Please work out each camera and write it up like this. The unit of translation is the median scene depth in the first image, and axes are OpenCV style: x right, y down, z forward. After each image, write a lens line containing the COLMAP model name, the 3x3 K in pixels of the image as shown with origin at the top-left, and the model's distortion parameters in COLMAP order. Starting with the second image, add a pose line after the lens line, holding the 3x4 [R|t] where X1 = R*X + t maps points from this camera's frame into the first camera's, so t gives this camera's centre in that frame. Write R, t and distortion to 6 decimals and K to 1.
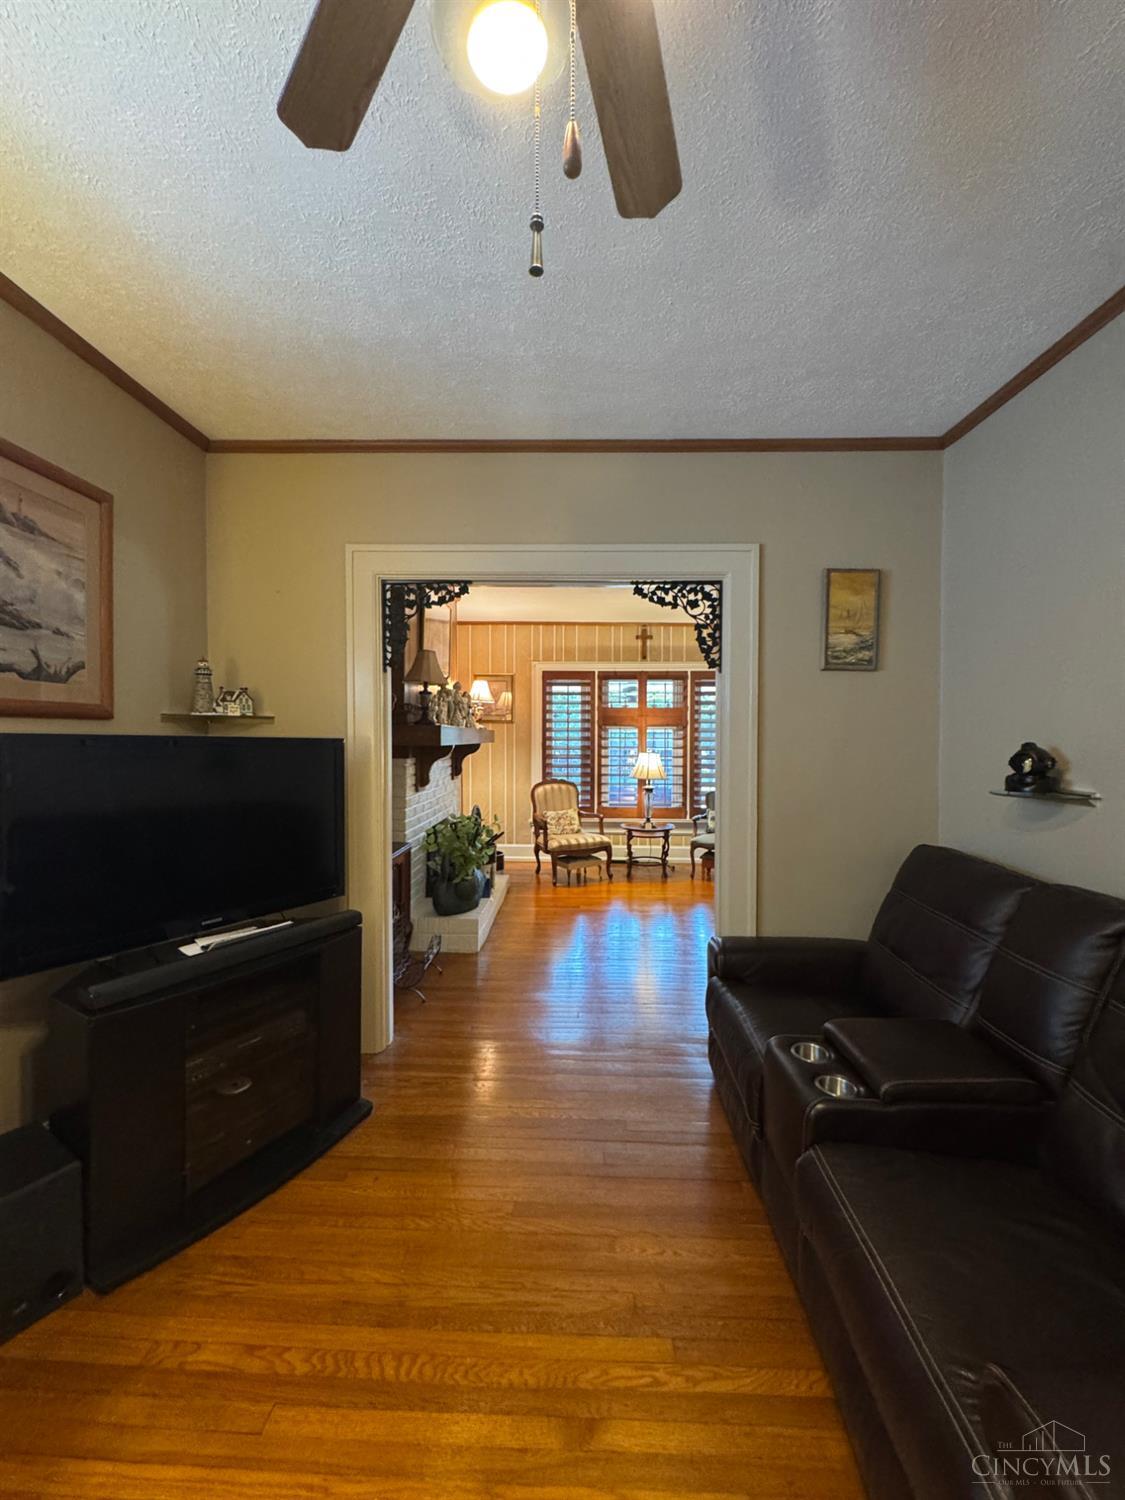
lens RADIAL K [[600.6, 0, 559.6], [0, 600.6, 756.5], [0, 0, 1]] dist [0.001566, 0.000029]
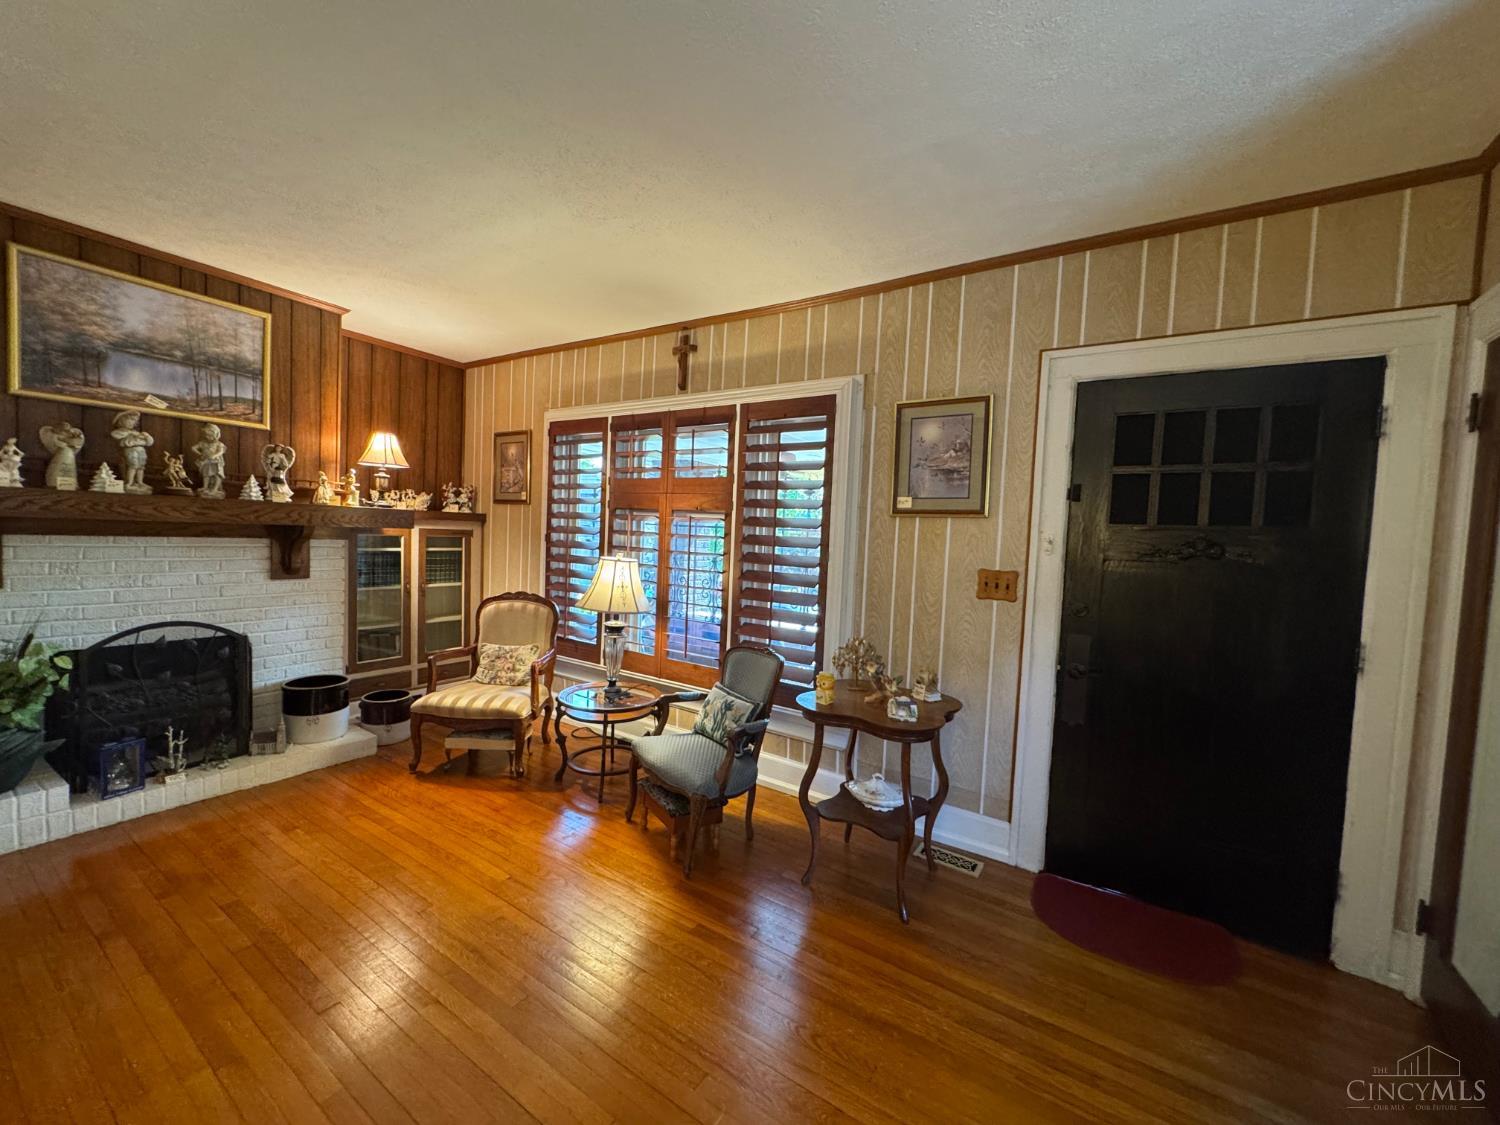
lens RADIAL K [[600.6, 0, 748.6], [0, 600.6, 560.8], [0, 0, 1]] dist [0.001566, 0.000029]
pose [[0.848110, 0.061737, -0.526211, 0.493703], [-0.036677, 0.997646, 0.057935, -0.039232], [0.528549, -0.029835, 0.848378, 0.556139]]
